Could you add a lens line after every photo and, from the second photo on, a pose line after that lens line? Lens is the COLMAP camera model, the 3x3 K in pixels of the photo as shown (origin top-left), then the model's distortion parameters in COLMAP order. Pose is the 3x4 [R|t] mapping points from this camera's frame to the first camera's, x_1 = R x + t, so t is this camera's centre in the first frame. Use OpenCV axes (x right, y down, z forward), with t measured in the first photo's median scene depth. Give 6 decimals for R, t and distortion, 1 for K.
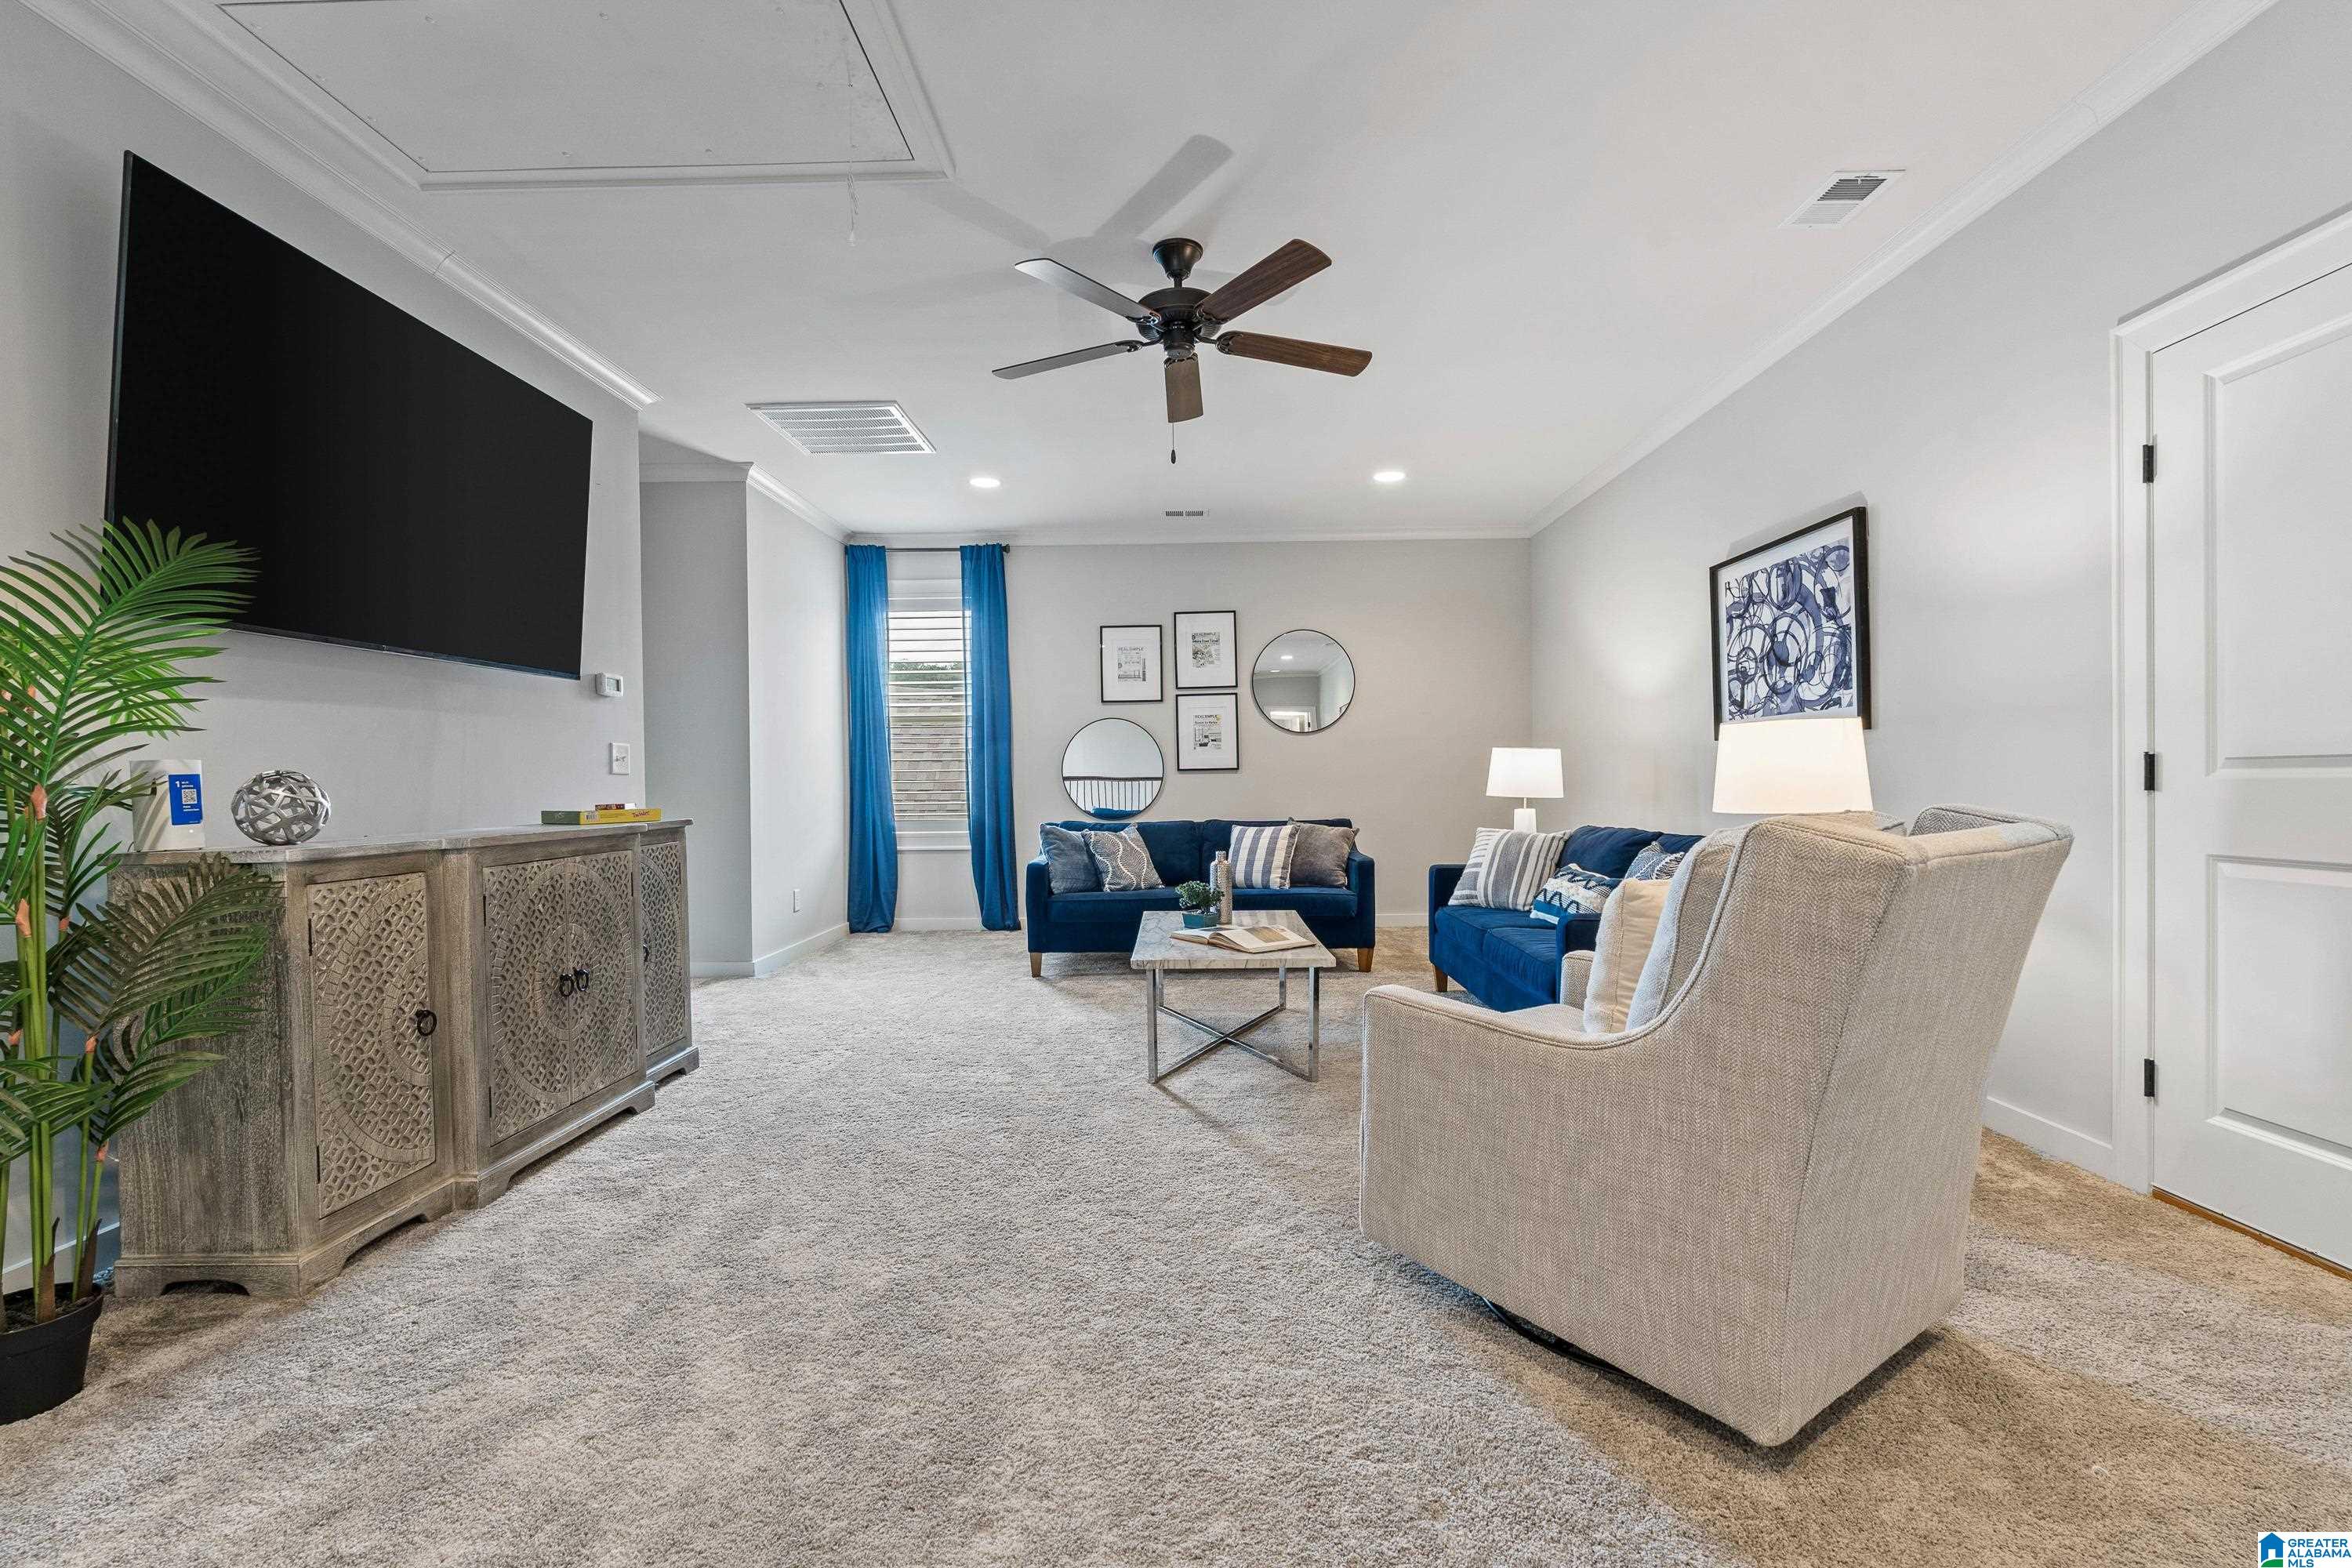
lens RADIAL K [[1067.8, 0, 1205.5], [0, 1067.8, 791.8], [0, 0, 1]] dist [-0.000801, -0.000100]
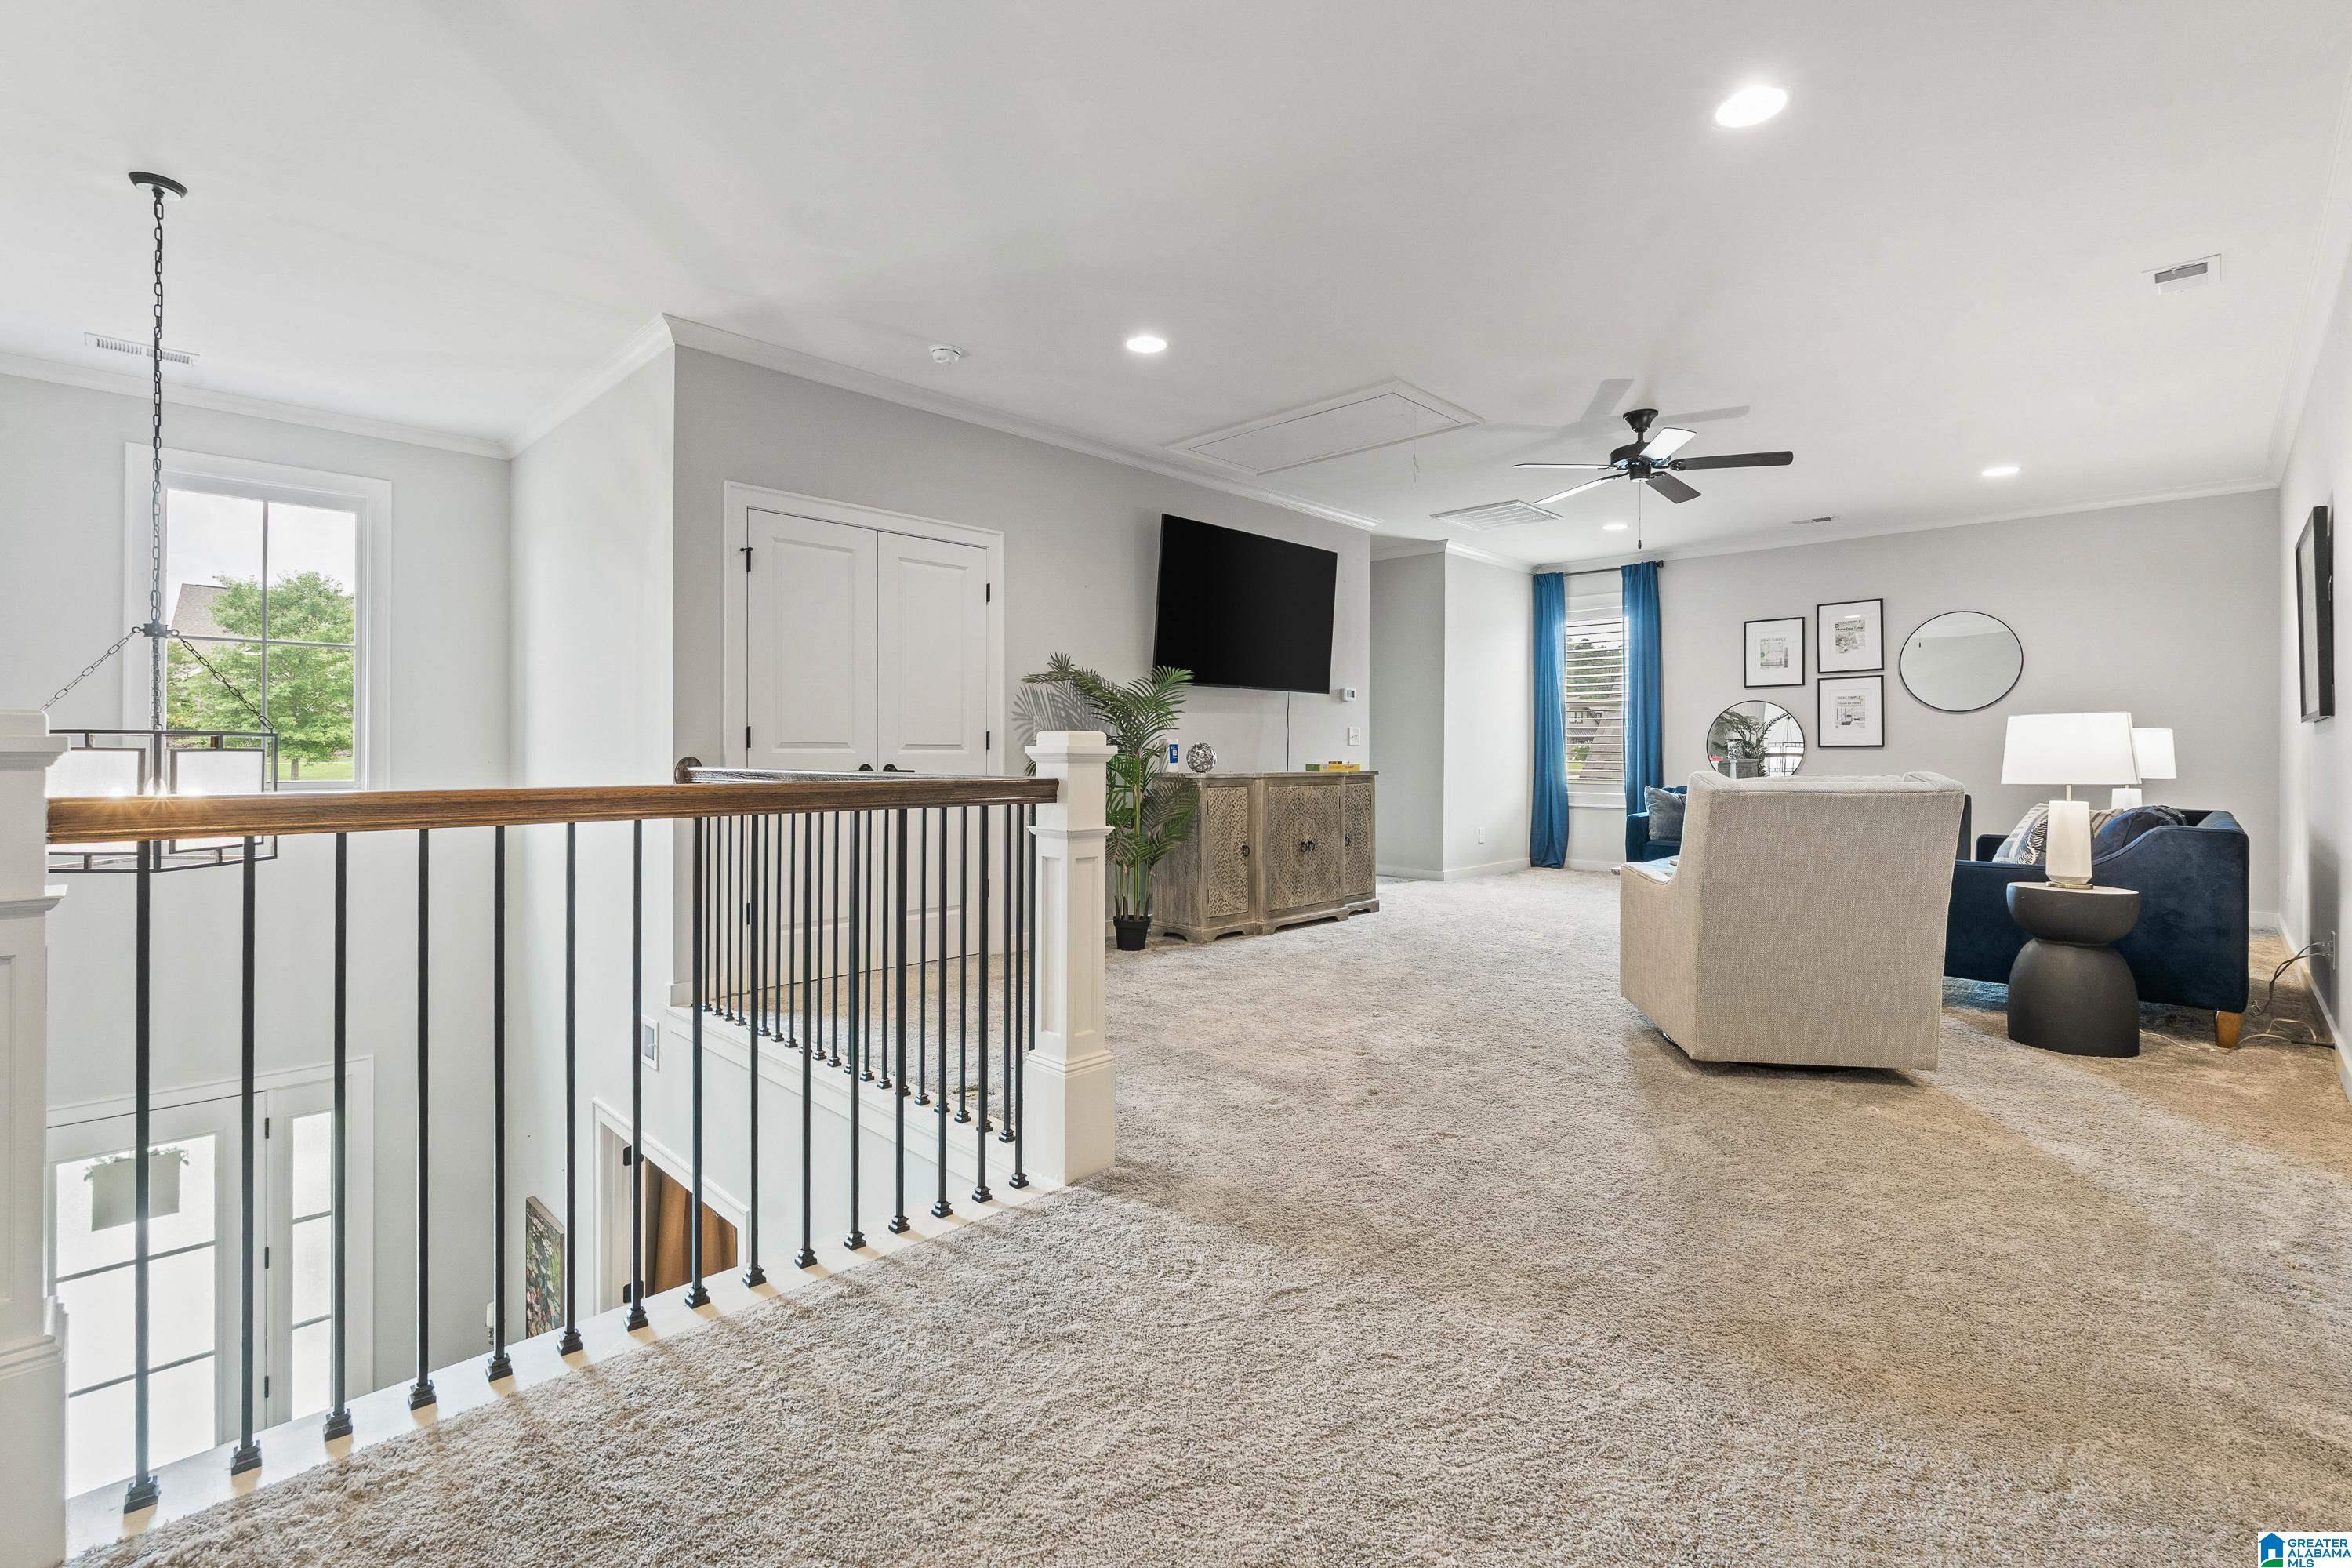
lens RADIAL K [[1067.8, 0, 1175.0], [0, 1067.8, 764.8], [0, 0, 1]] dist [-0.000801, -0.000100]
pose [[0.727855, 0.022695, -0.685355, 0.570738], [-0.021747, 0.999713, 0.010009, 0.005381], [0.685386, 0.007619, 0.728140, -0.612825]]
